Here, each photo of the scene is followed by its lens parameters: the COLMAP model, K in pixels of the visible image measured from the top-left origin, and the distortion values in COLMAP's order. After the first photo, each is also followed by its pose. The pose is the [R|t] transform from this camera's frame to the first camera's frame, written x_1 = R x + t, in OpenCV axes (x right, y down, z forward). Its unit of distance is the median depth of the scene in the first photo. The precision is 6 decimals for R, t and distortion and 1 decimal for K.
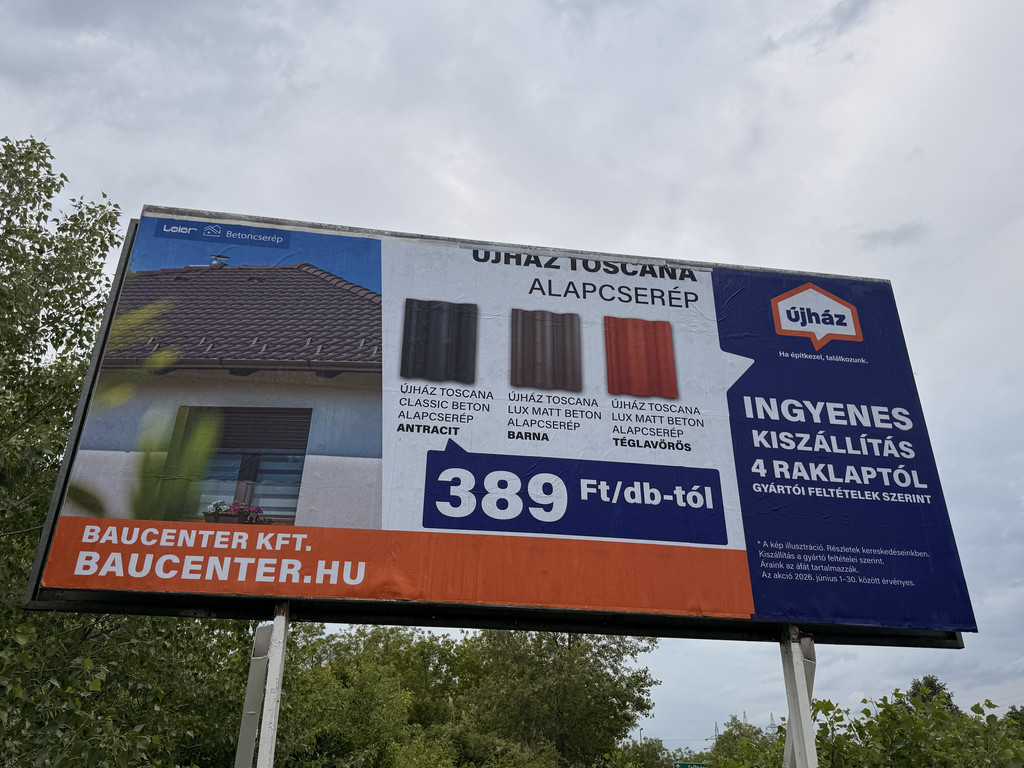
lens RADIAL K [[832.1, 0, 482.6], [0, 832.1, 355.8], [0, 0, 1]] dist [0.064020, -0.073608]
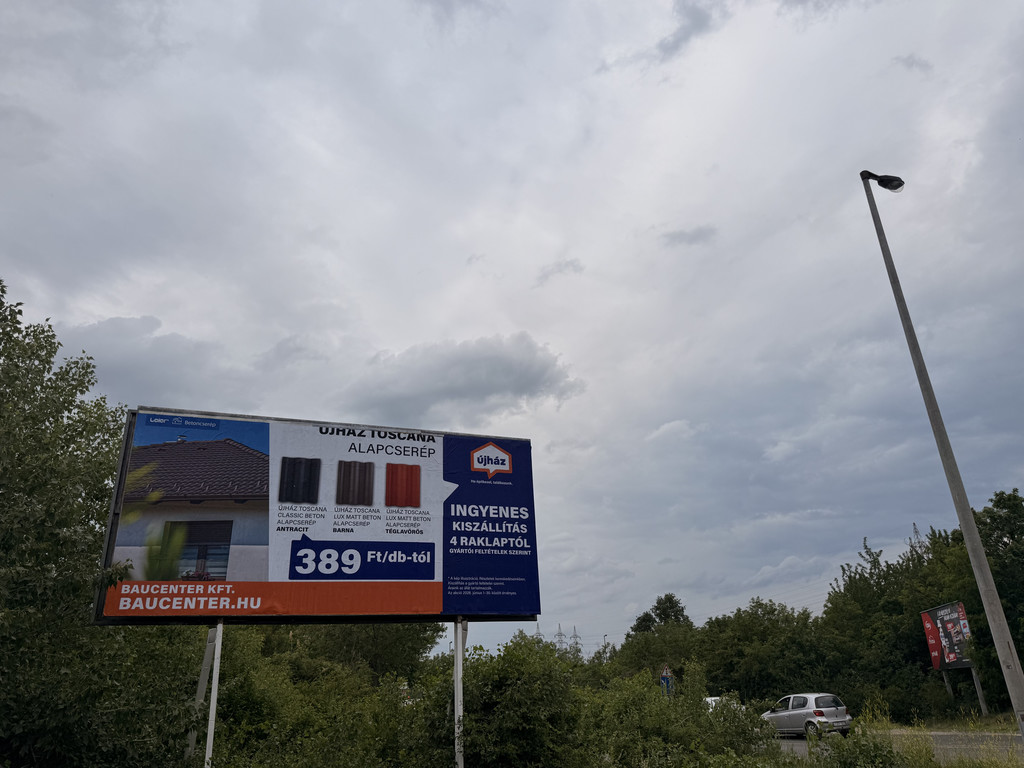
lens RADIAL K [[746.7, 0, 503.0], [0, 746.7, 383.8], [0, 0, 1]] dist [0.069429, -0.093602]
pose [[0.974999, 0.032306, 0.219846, 0.022239], [-0.051309, 0.995369, 0.081283, -0.469638], [-0.216203, -0.090531, 0.972142, -0.934174]]
